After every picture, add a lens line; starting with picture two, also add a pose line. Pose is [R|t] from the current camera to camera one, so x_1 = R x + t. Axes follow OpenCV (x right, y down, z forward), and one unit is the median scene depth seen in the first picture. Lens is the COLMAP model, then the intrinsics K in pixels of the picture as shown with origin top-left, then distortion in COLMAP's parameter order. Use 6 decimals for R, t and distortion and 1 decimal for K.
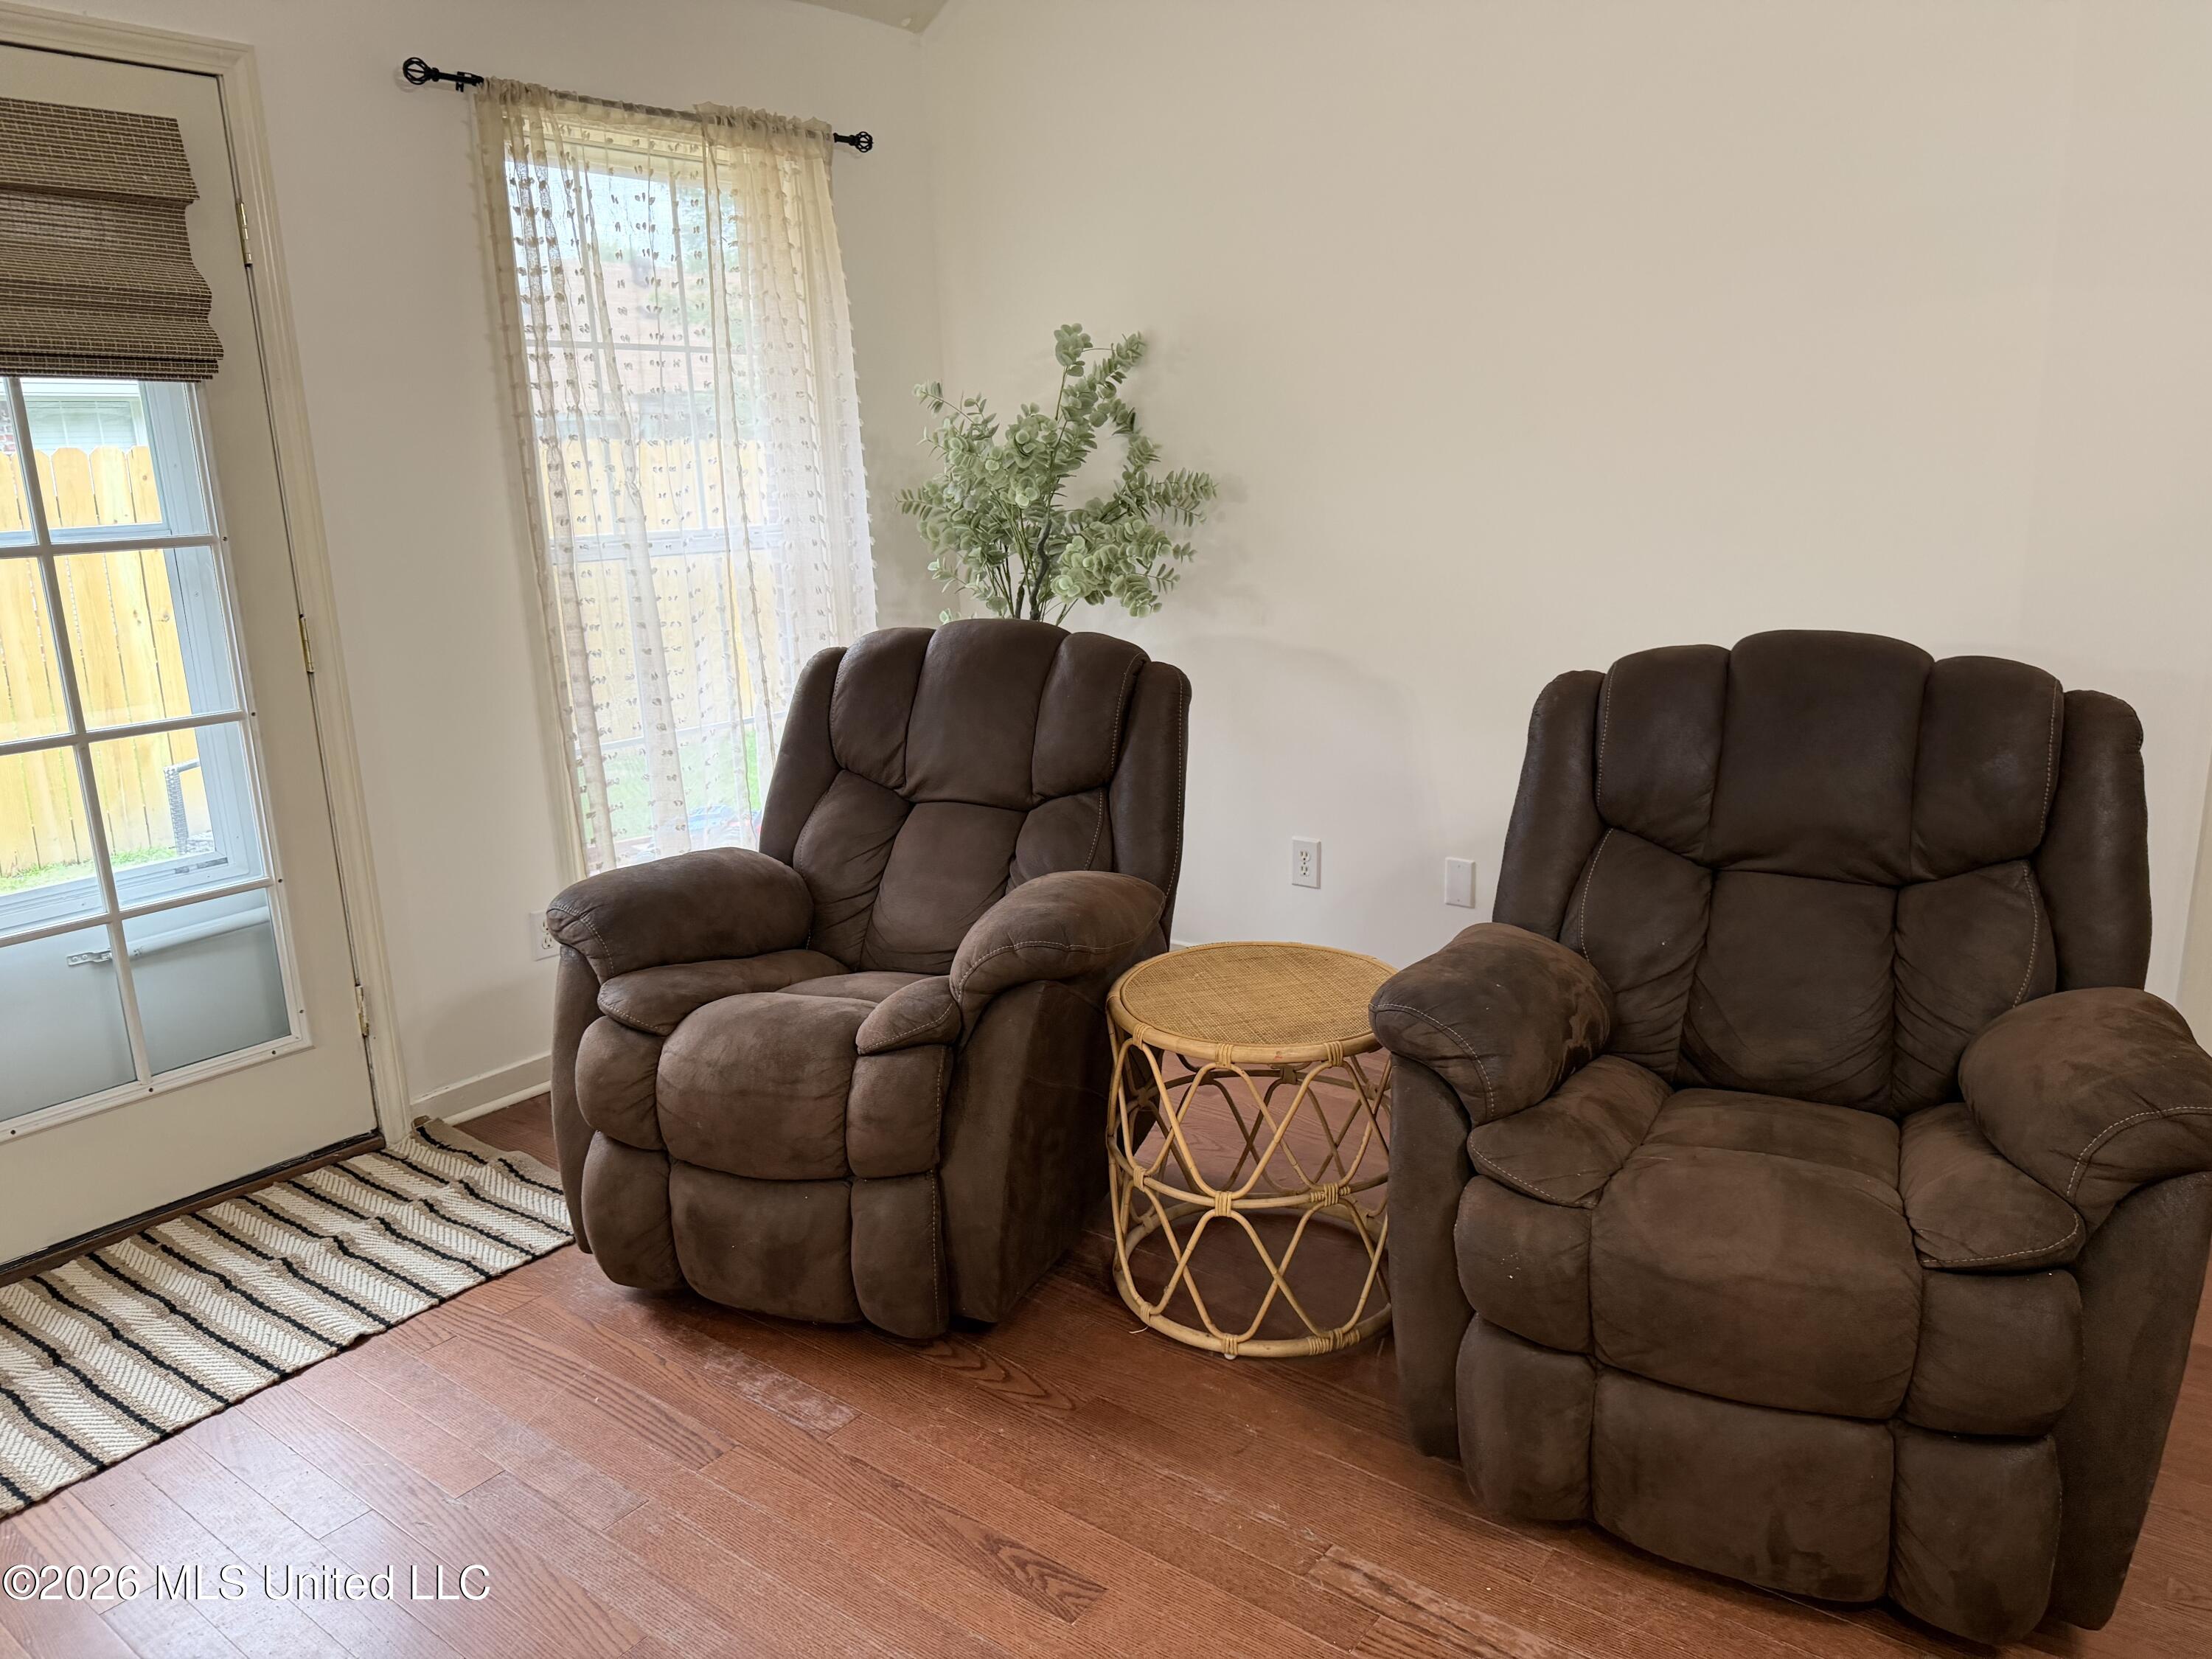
lens RADIAL K [[1615.1, 0, 1164.5], [0, 1615.1, 819.3], [0, 0, 1]] dist [0.207933, -0.320544]
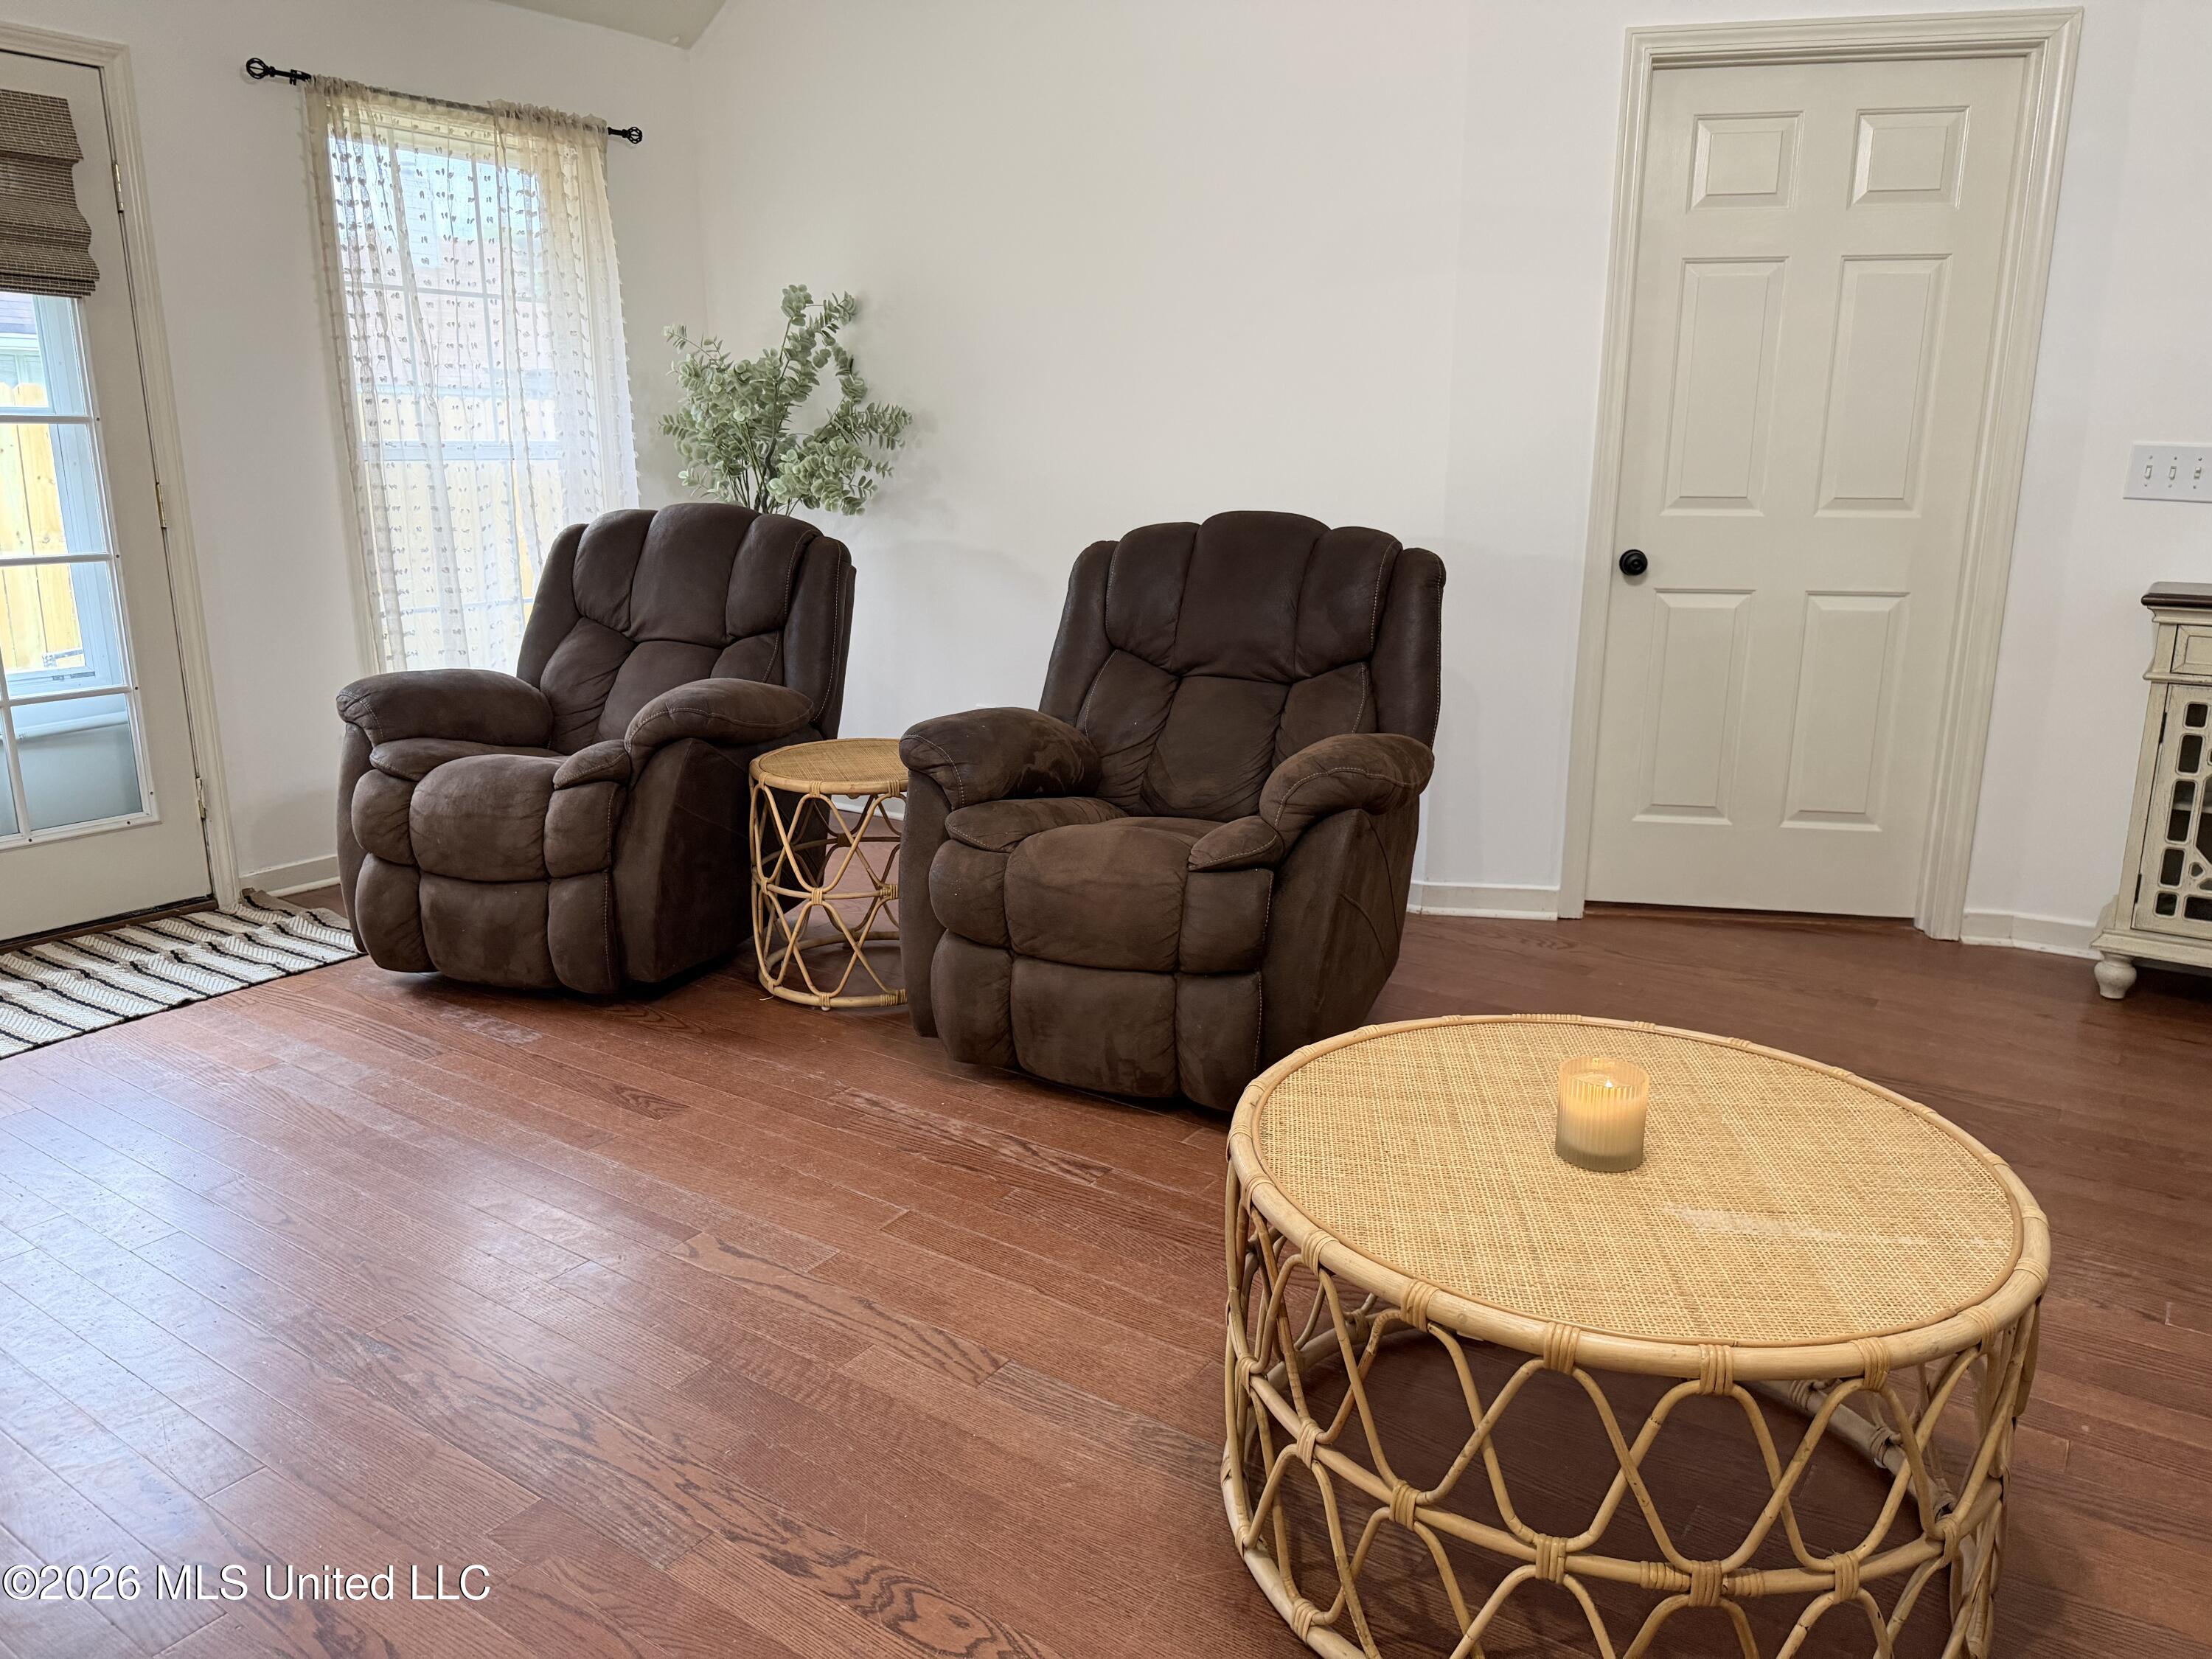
lens RADIAL K [[1587.6, 0, 1112.7], [0, 1587.6, 795.3], [0, 0, 1]] dist [0.157496, -0.195320]
pose [[0.999116, 0.019019, 0.037500, 0.197633], [-0.018680, 0.999782, -0.009375, 0.129229], [-0.037670, 0.008666, 0.999253, -0.324819]]
